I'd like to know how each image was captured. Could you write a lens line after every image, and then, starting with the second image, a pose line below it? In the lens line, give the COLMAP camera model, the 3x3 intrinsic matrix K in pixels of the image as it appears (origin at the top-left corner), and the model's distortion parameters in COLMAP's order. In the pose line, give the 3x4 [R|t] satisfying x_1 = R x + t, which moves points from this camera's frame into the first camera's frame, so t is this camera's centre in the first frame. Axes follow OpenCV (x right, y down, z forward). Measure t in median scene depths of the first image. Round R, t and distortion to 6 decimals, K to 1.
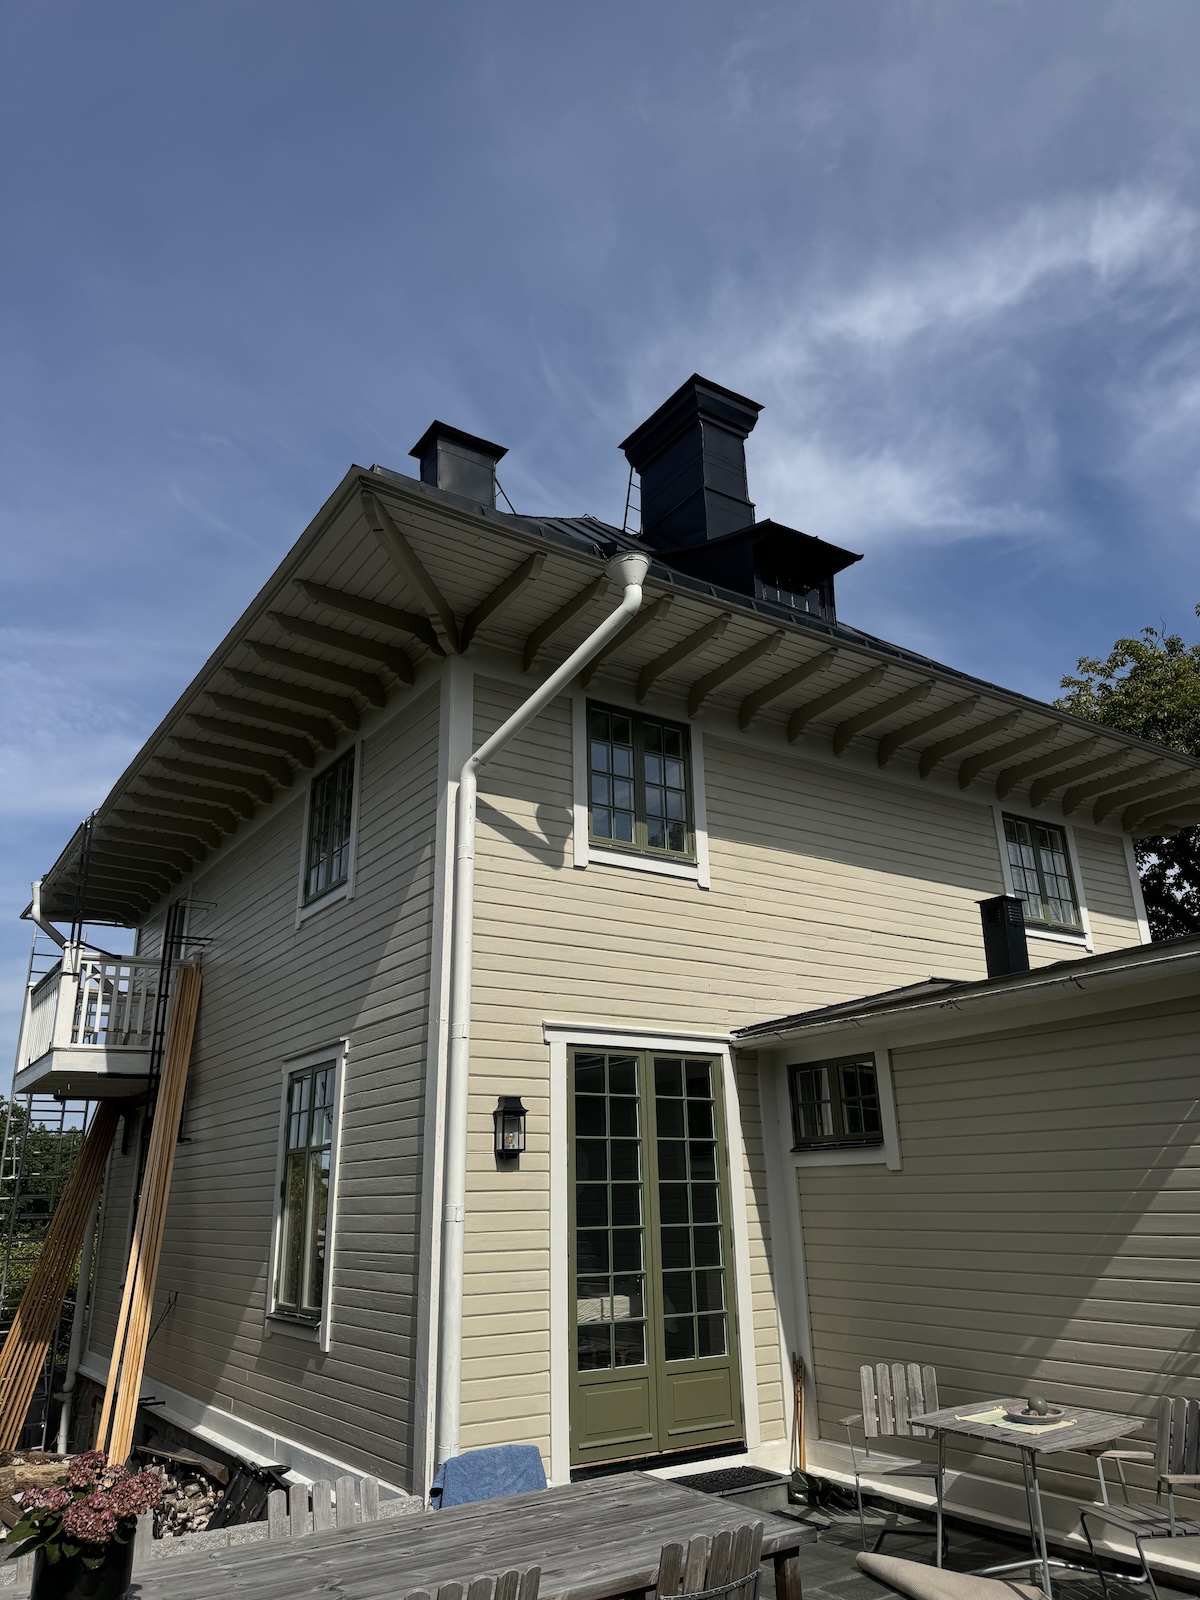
lens RADIAL K [[1132.6, 0, 600.0], [0, 1132.6, 800.0], [0, 0, 1]] dist [0.107897, -0.128858]
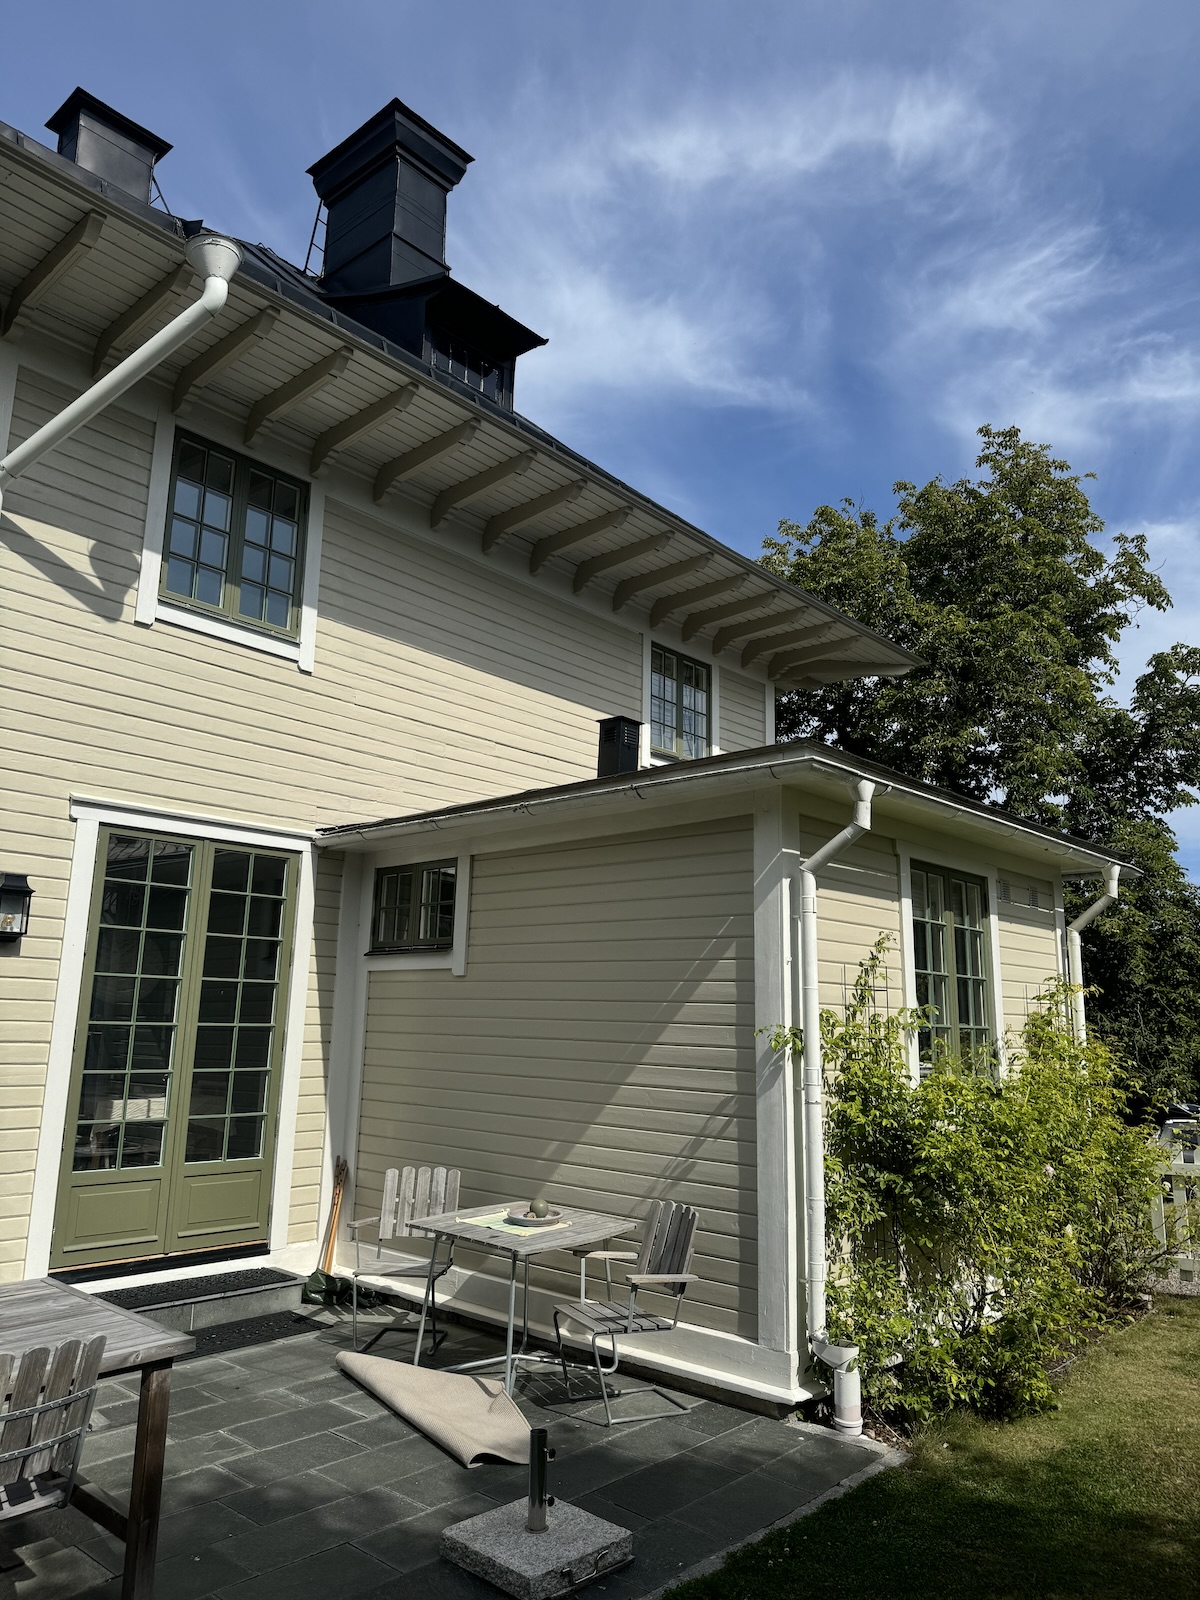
lens RADIAL K [[1132.6, 0, 600.0], [0, 1132.6, 800.0], [0, 0, 1]] dist [0.107897, -0.128858]
pose [[0.968302, 0.092195, 0.232147, 0.126118], [-0.123857, 0.984306, 0.125706, 0.038306], [-0.216914, -0.150475, 0.964524, 0.072727]]
